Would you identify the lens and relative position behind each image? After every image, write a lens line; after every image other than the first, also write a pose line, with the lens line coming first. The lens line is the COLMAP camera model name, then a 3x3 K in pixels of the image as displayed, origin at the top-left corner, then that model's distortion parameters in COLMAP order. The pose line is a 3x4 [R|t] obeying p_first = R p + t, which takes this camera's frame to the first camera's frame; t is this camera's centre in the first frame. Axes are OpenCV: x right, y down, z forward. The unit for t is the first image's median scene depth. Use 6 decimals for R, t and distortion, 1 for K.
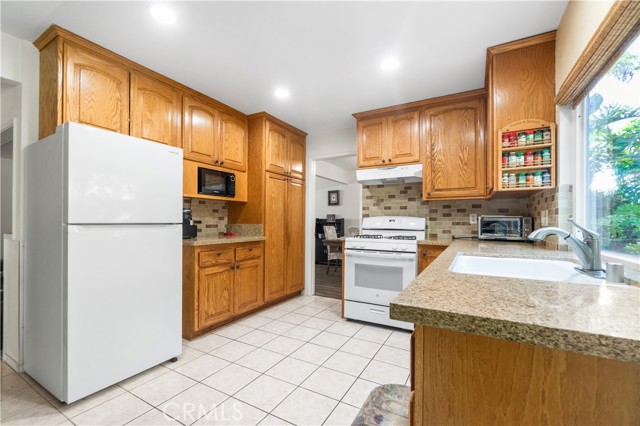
lens RADIAL K [[282.4, 0, 313.7], [0, 282.4, 218.8], [0, 0, 1]] dist [-0.001076, 0.000004]
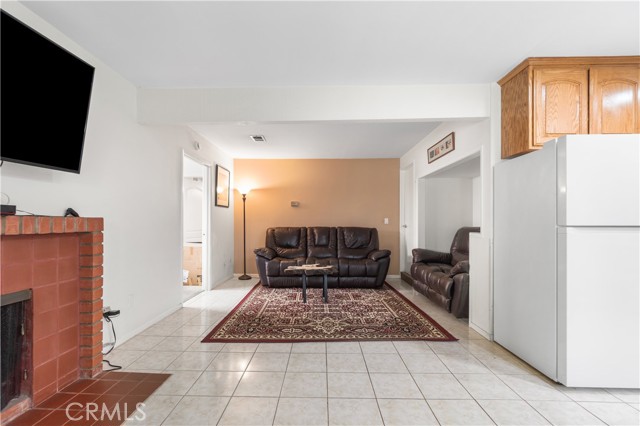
lens RADIAL K [[282.9, 0, 305.4], [0, 282.9, 222.1], [0, 0, 1]] dist [0.001010, 0.000093]
pose [[0.468972, -0.004211, -0.883203, -0.210168], [0.007091, 0.999974, -0.001002, -0.002392], [0.883185, -0.005793, 0.468989, -0.260022]]
